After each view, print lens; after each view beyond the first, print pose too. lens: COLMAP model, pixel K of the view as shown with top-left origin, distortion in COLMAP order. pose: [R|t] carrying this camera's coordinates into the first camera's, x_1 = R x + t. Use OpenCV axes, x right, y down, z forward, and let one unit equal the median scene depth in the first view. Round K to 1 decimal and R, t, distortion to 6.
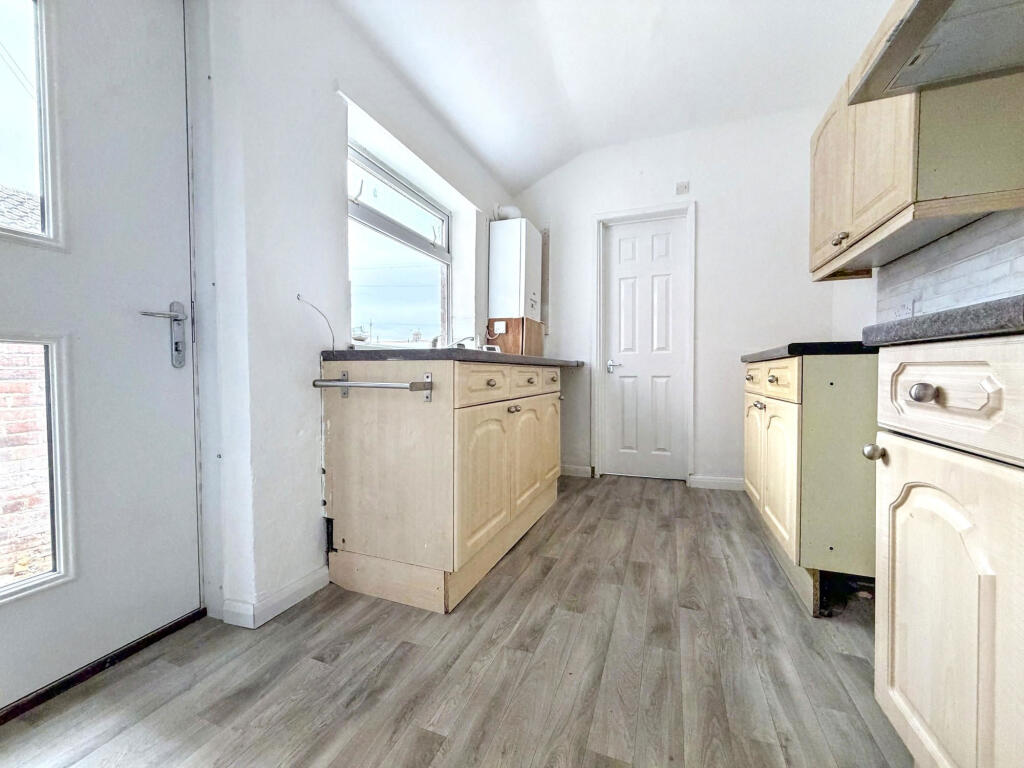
lens RADIAL K [[409.3, 0, 511.3], [0, 409.3, 382.7], [0, 0, 1]] dist [0.000200, 0.000014]
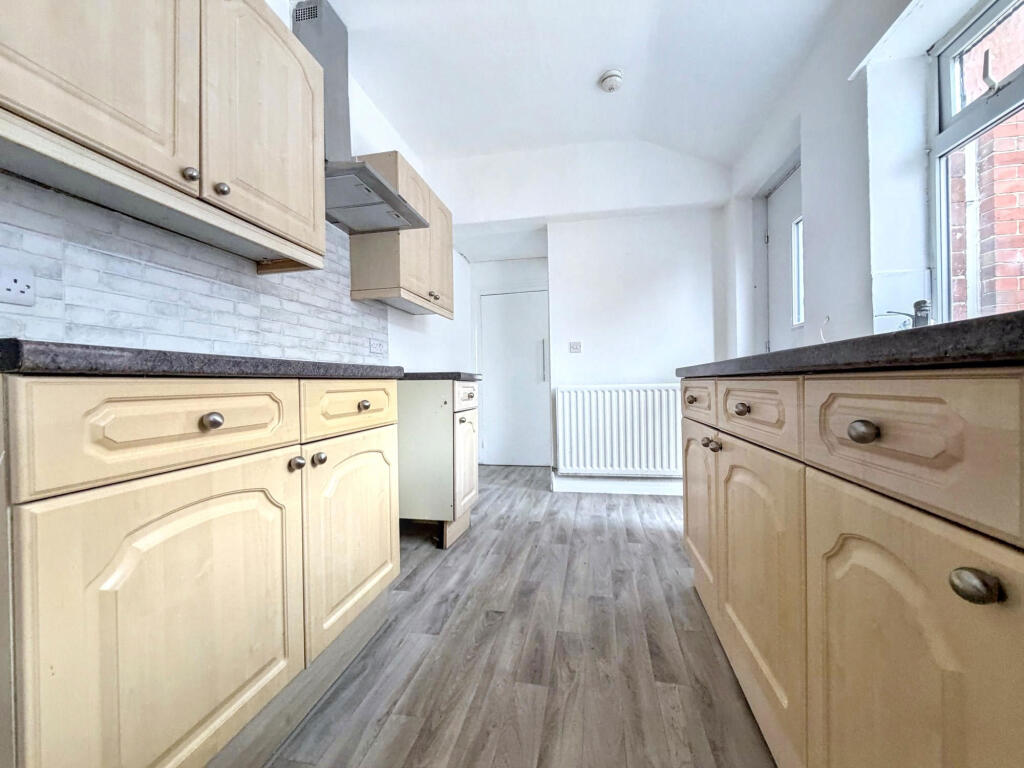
lens RADIAL K [[409.3, 0, 511.9], [0, 409.3, 383.2], [0, 0, 1]] dist [0.000200, 0.000014]
pose [[-0.985644, 0.017884, -0.167886, 0.580837], [0.014099, 0.999619, 0.023709, -0.073521], [0.168247, 0.021001, -0.985521, 2.108856]]
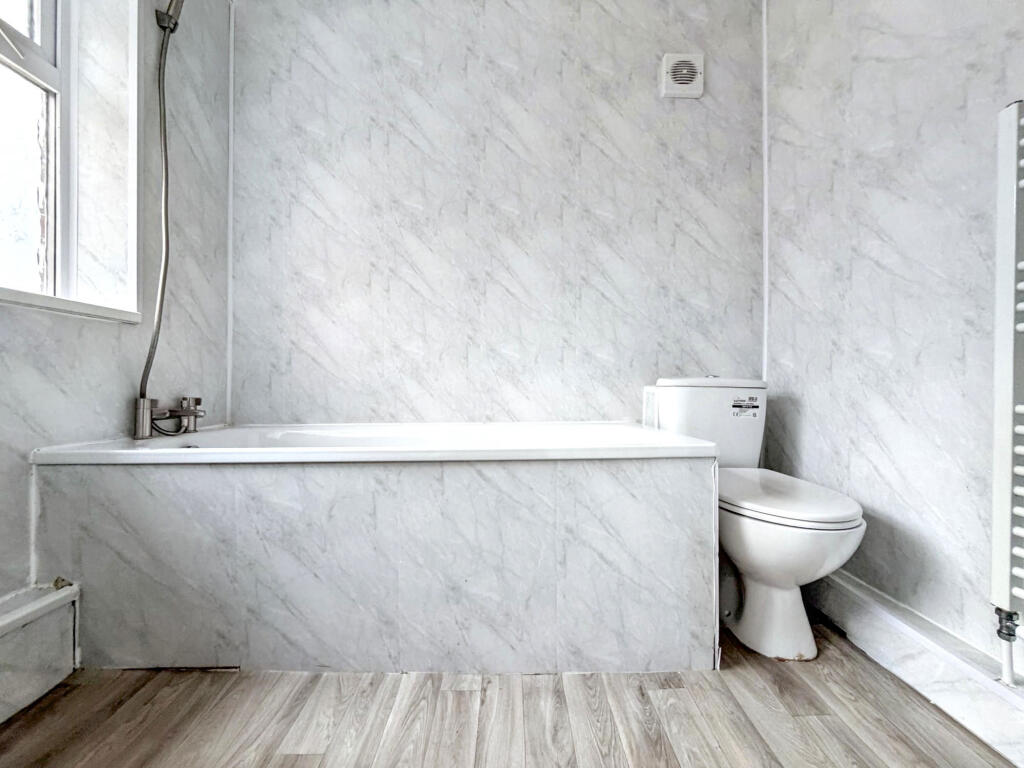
lens RADIAL K [[409.3, 0, 511.4], [0, 409.3, 382.6], [0, 0, 1]] dist [0.000200, 0.000014]
pose [[0.929088, 0.009151, 0.369746, 0.469904], [-0.001807, 0.999794, -0.020204, 0.049528], [-0.369855, 0.018103, 0.928913, 0.632414]]
